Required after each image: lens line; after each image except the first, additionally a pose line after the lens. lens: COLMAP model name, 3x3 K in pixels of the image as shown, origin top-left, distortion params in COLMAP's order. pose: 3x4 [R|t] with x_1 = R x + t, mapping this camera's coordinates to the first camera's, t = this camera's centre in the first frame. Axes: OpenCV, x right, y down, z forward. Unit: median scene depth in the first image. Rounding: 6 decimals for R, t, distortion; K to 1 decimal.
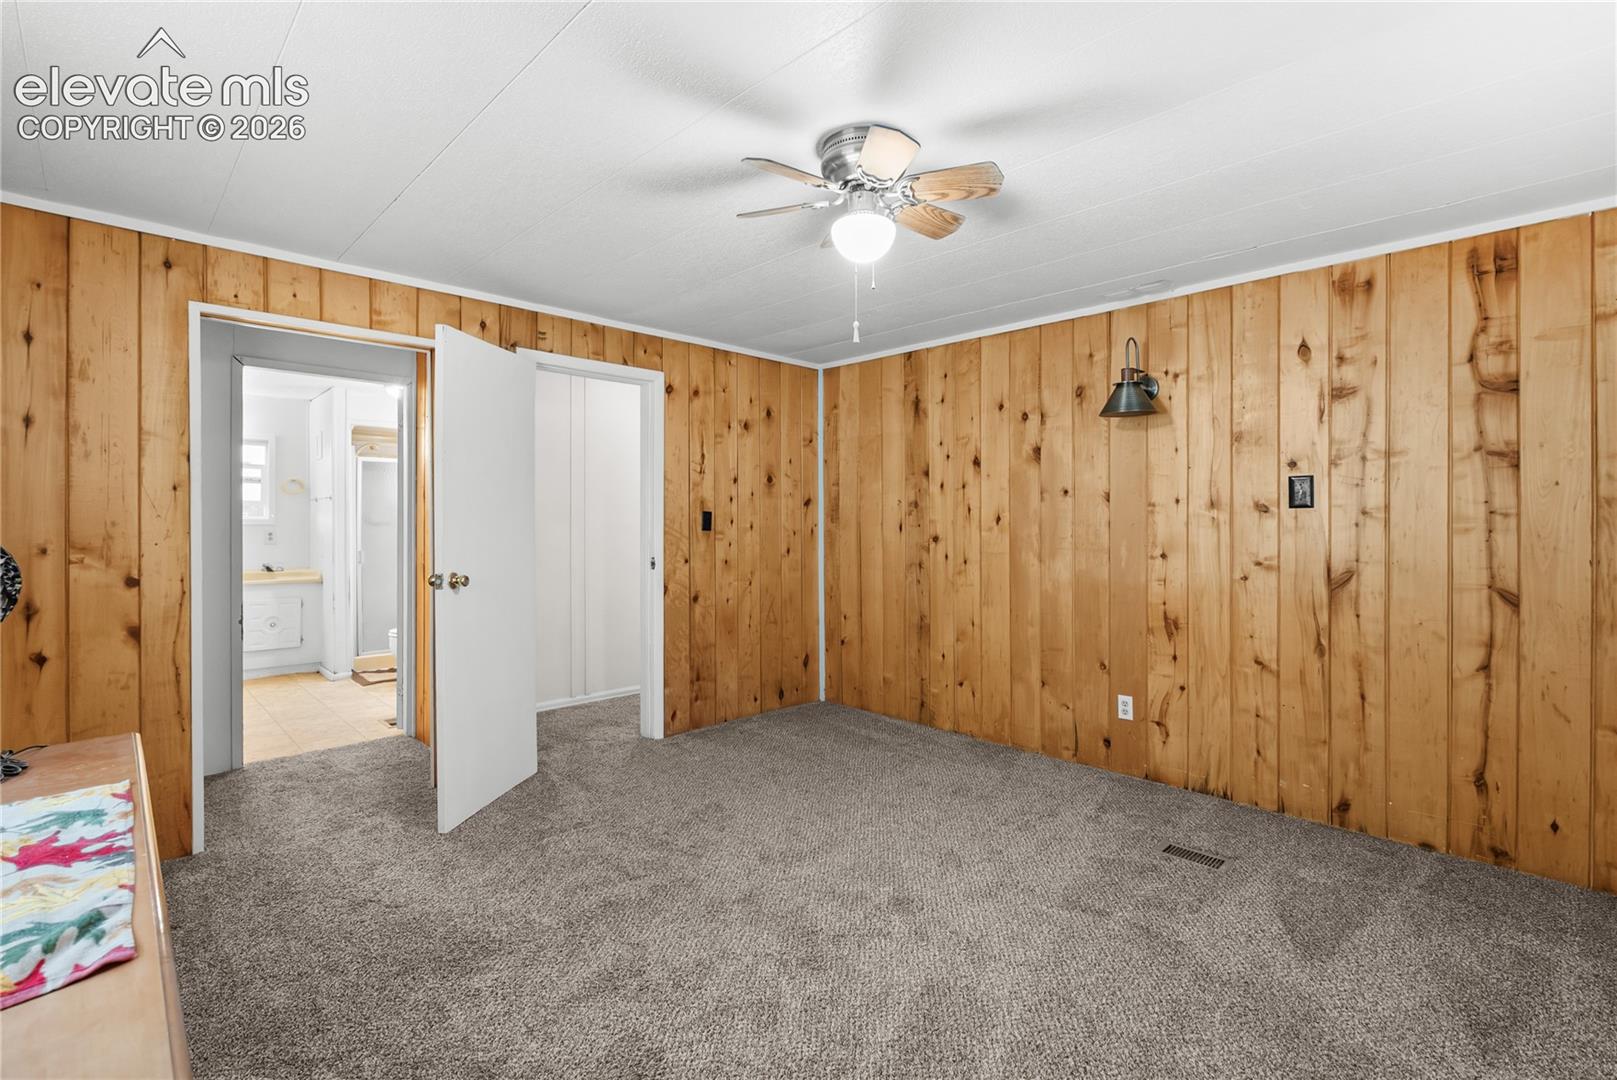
lens RADIAL K [[720.4, 0, 810.5], [0, 720.4, 532.3], [0, 0, 1]] dist [-0.004265, -0.001046]
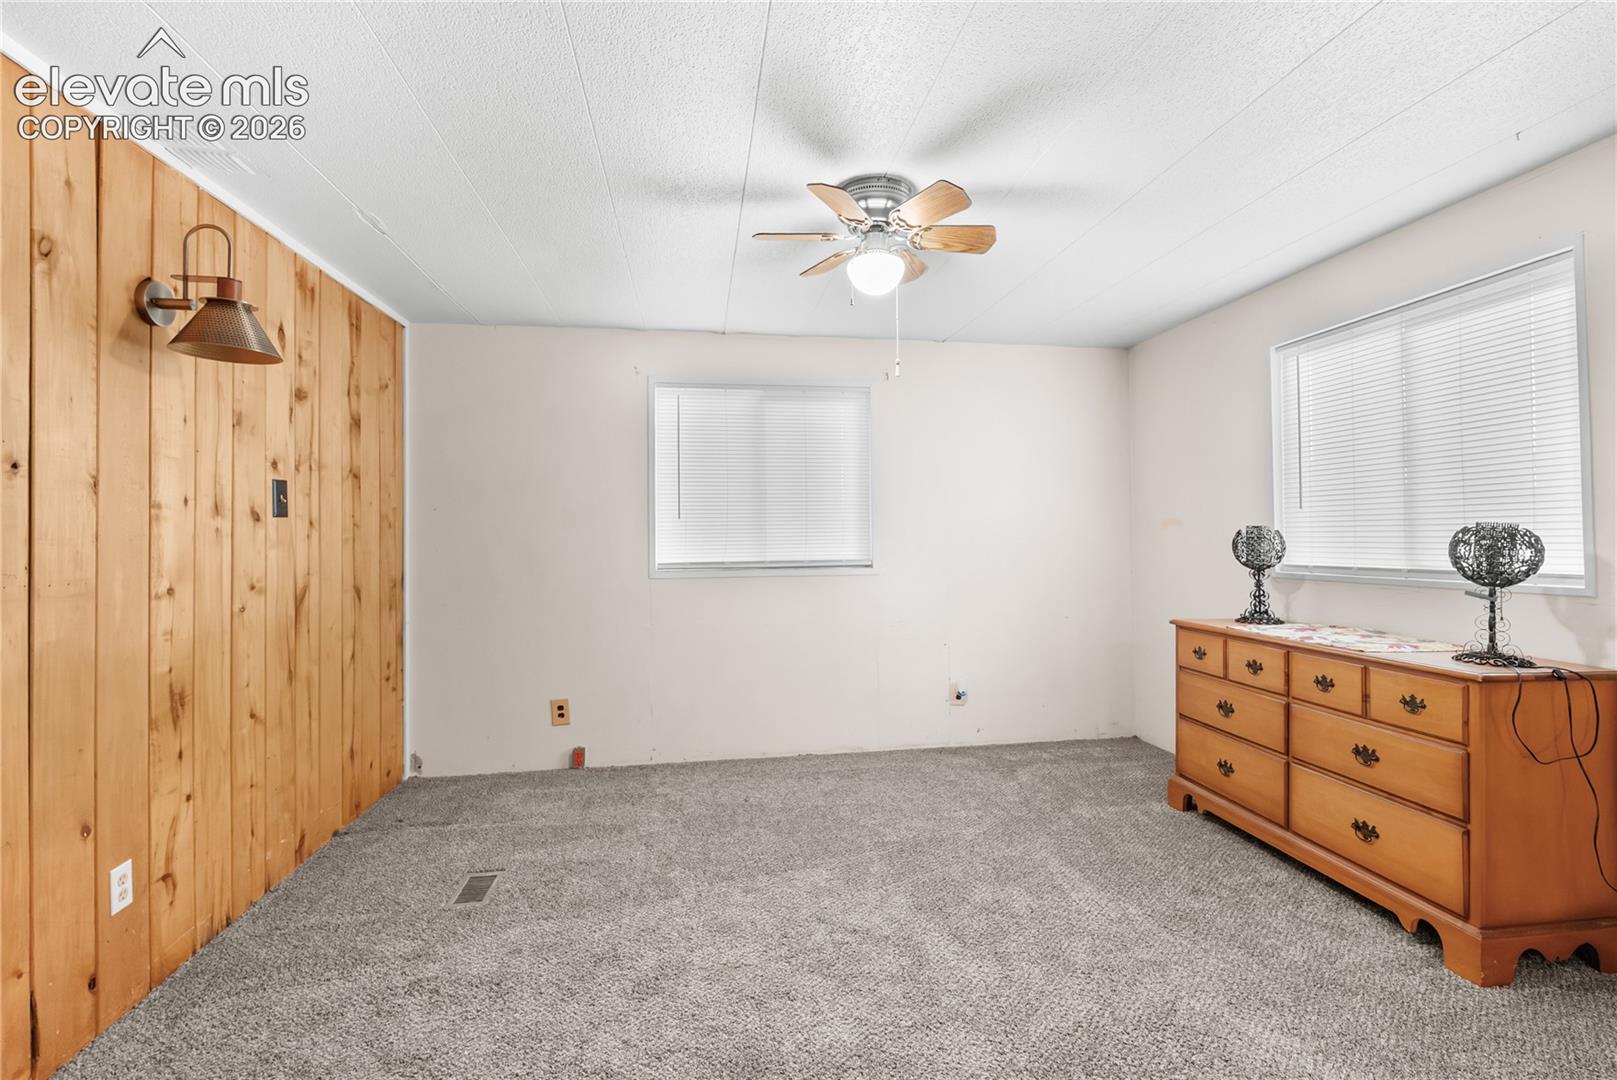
lens RADIAL K [[720.4, 0, 810.5], [0, 720.4, 532.3], [0, 0, 1]] dist [-0.004265, -0.001046]
pose [[-0.798926, 0.009599, 0.601353, -0.298559], [0.027811, 0.999393, 0.020997, -0.014132], [-0.600786, 0.033500, -0.798707, 1.162047]]
